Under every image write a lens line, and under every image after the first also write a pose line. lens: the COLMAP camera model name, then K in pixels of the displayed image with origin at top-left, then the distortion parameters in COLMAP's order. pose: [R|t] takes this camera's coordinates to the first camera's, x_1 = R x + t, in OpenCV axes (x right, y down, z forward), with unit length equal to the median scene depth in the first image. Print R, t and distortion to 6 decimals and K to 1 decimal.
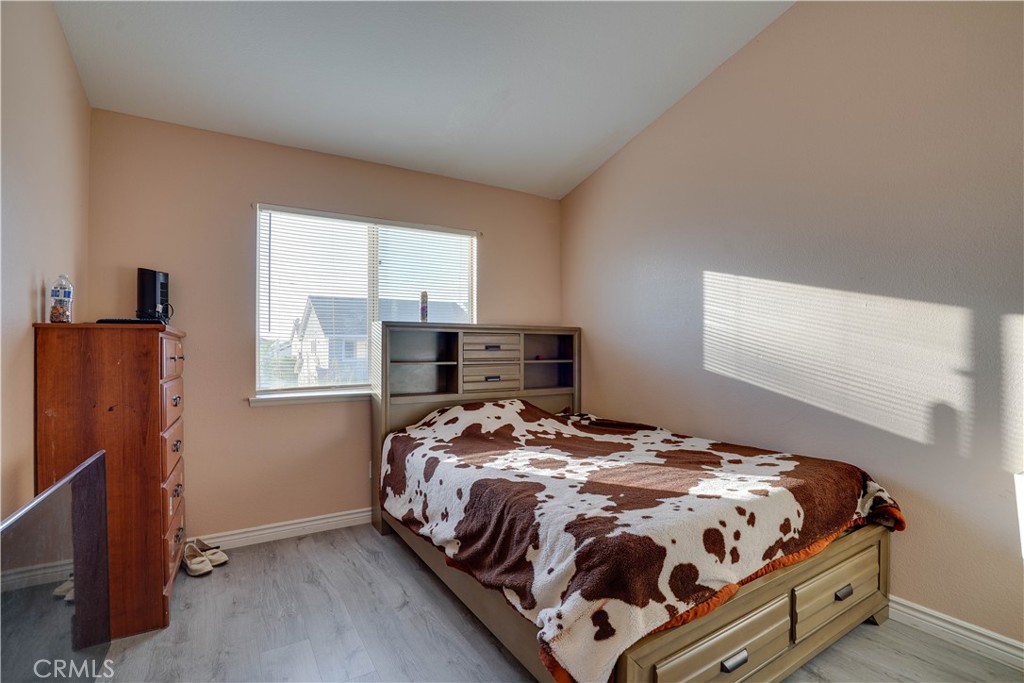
lens RADIAL K [[459.9, 0, 508.6], [0, 459.9, 343.9], [0, 0, 1]] dist [-0.017023, -0.000109]
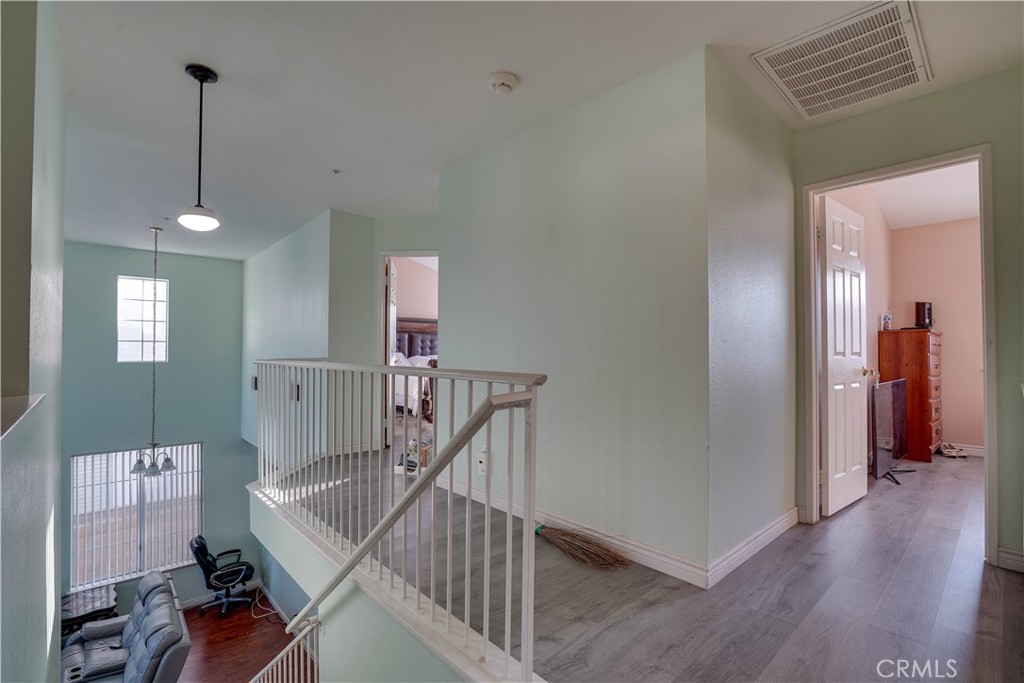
lens RADIAL K [[459.9, 0, 508.1], [0, 459.9, 338.4], [0, 0, 1]] dist [-0.017023, -0.000109]
pose [[0.178417, -0.009498, -0.983909, 0.911464], [-0.000240, 0.999953, -0.009696, 0.020194], [0.983955, 0.001966, 0.178406, -1.232023]]
